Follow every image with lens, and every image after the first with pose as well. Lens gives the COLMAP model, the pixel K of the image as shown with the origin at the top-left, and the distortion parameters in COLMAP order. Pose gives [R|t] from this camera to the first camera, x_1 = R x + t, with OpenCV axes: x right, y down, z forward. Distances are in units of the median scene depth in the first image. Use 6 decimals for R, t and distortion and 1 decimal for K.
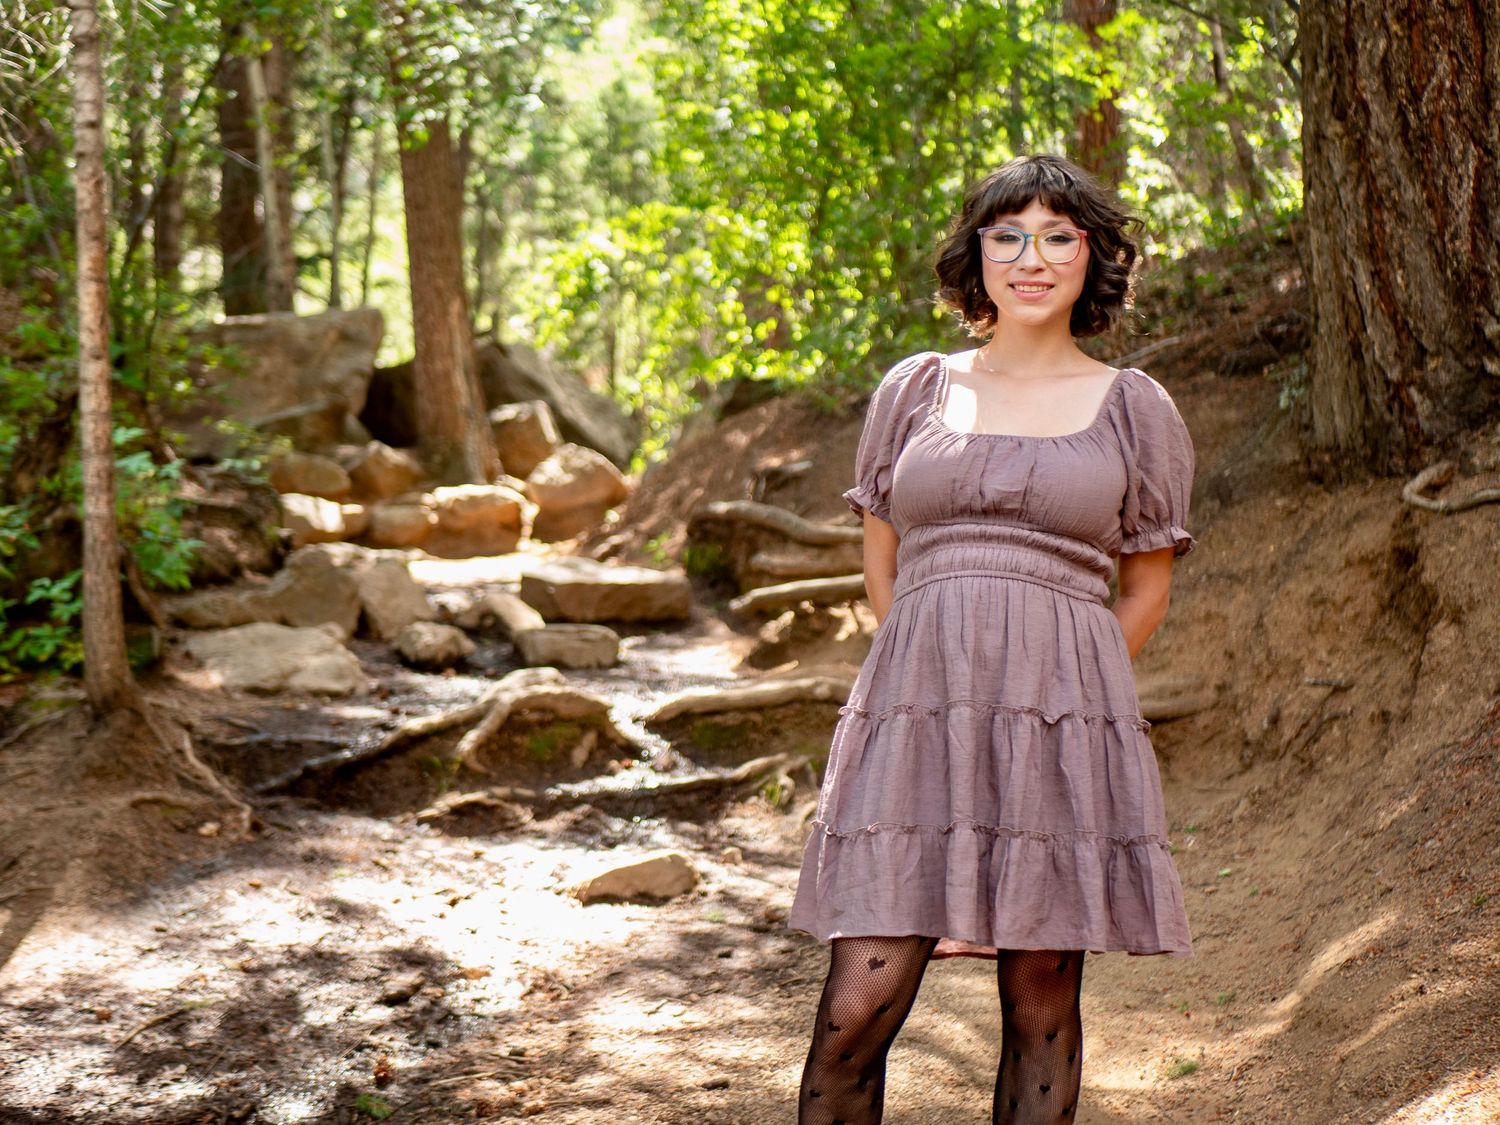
lens RADIAL K [[2202.2, 0, 750.0], [0, 2202.2, 562.5], [0, 0, 1]] dist [-0.022122, 0.818899]
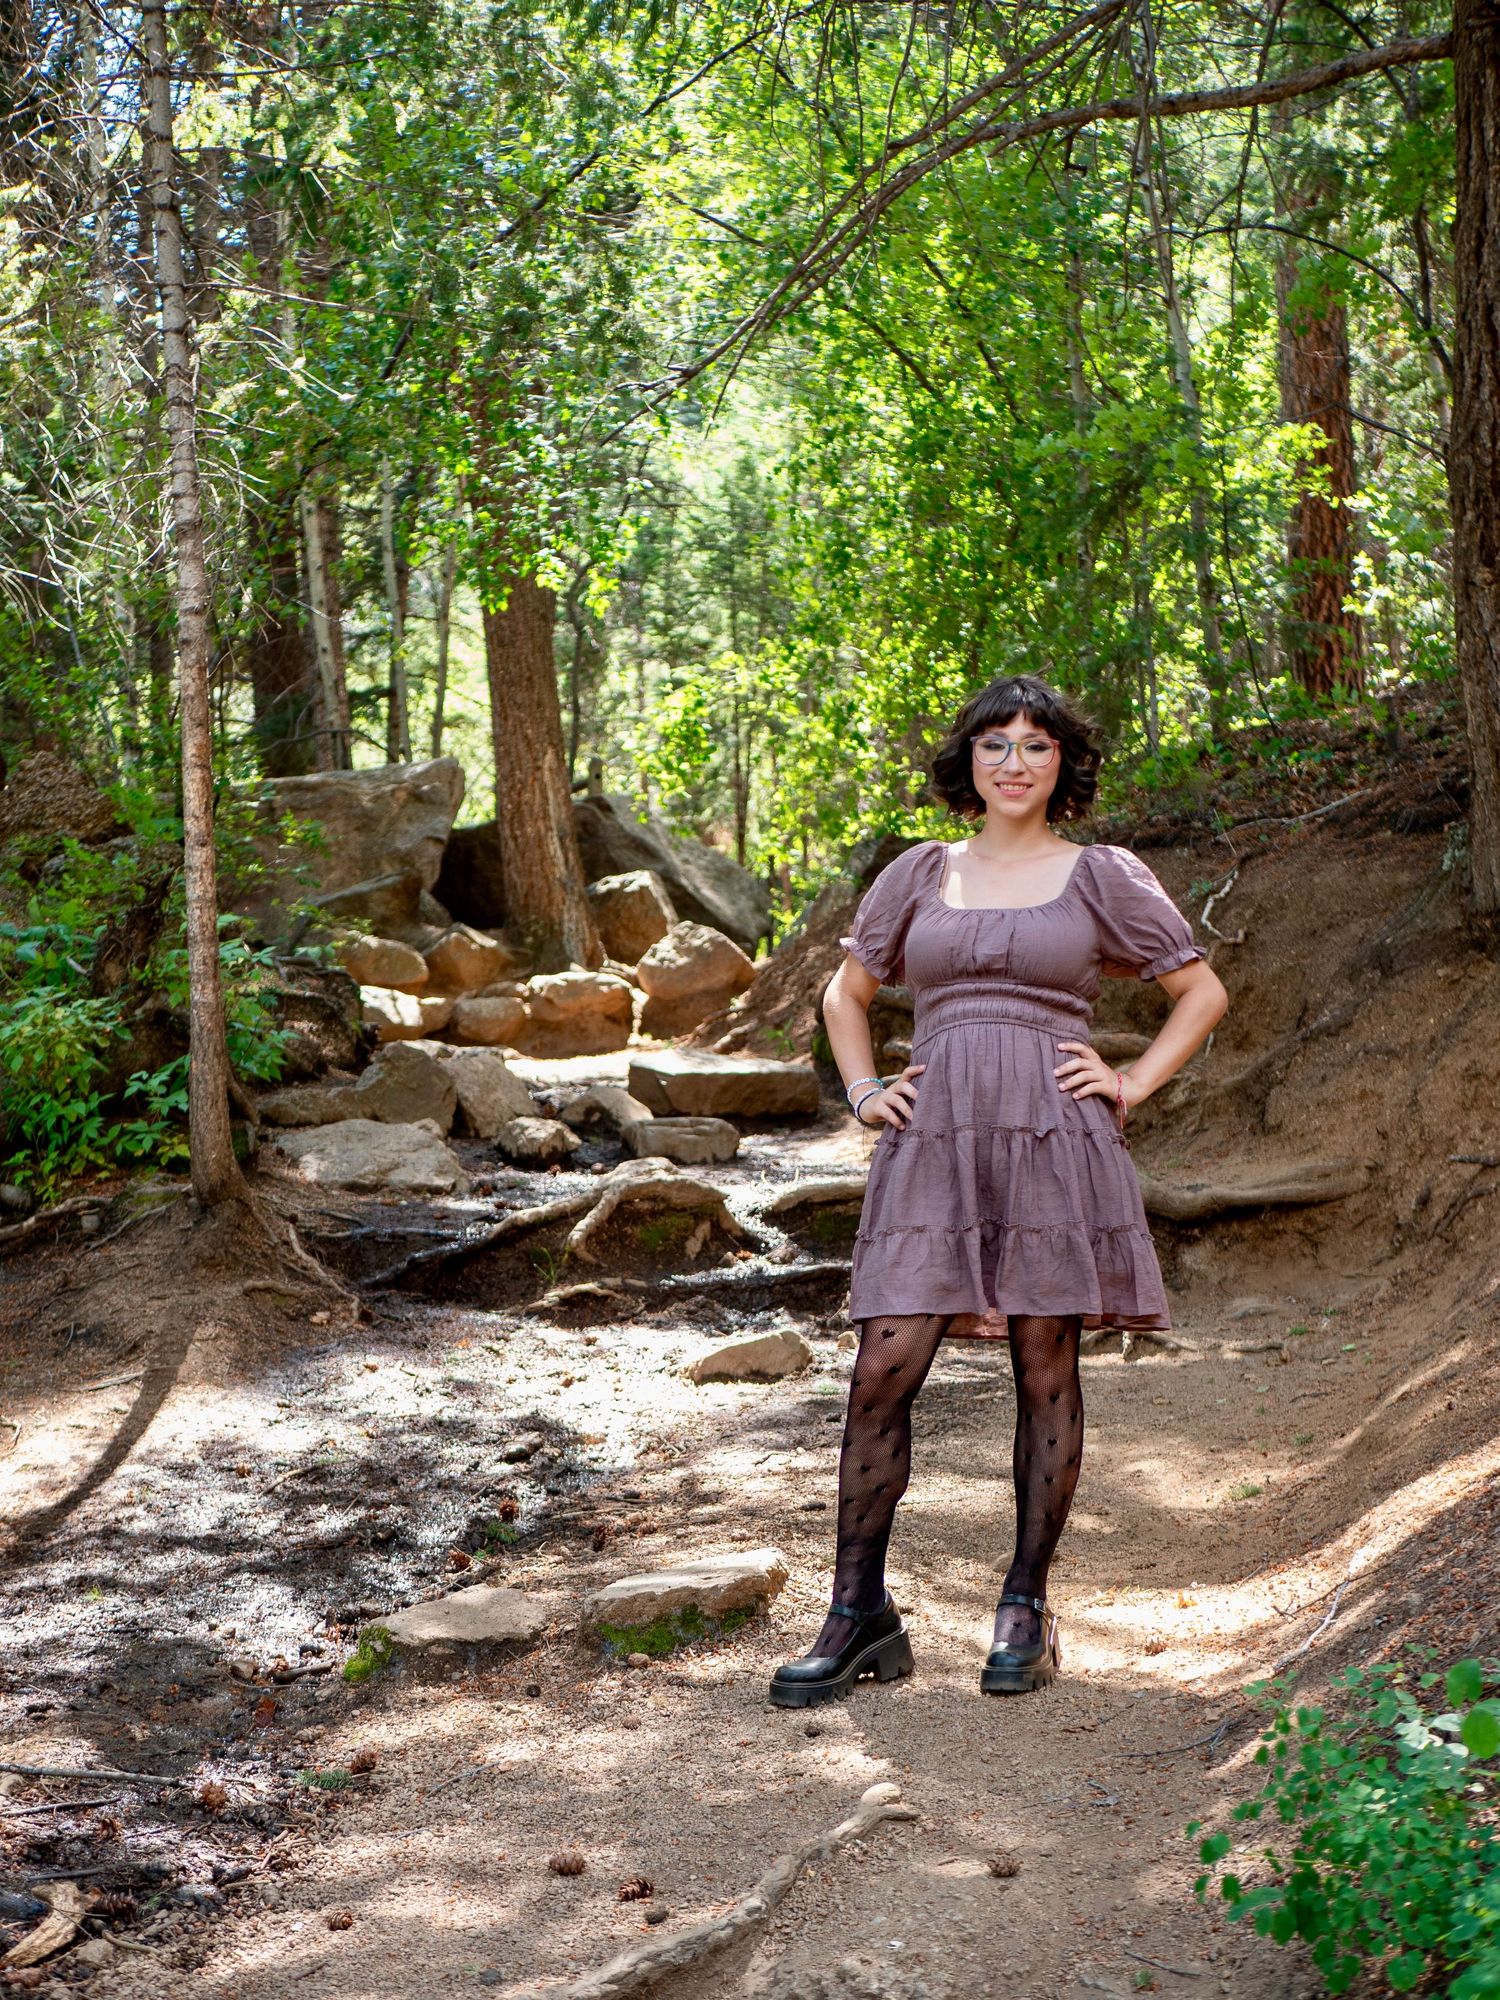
lens RADIAL K [[2936.2, 0, 750.0], [0, 2936.2, 1000.0], [0, 0, 1]] dist [-0.022122, 0.818899]
pose [[0.997919, -0.015270, -0.062644, 0.027636], [0.013670, 0.999571, -0.025896, 0.013260], [0.063012, 0.024986, 0.997700, -0.264691]]
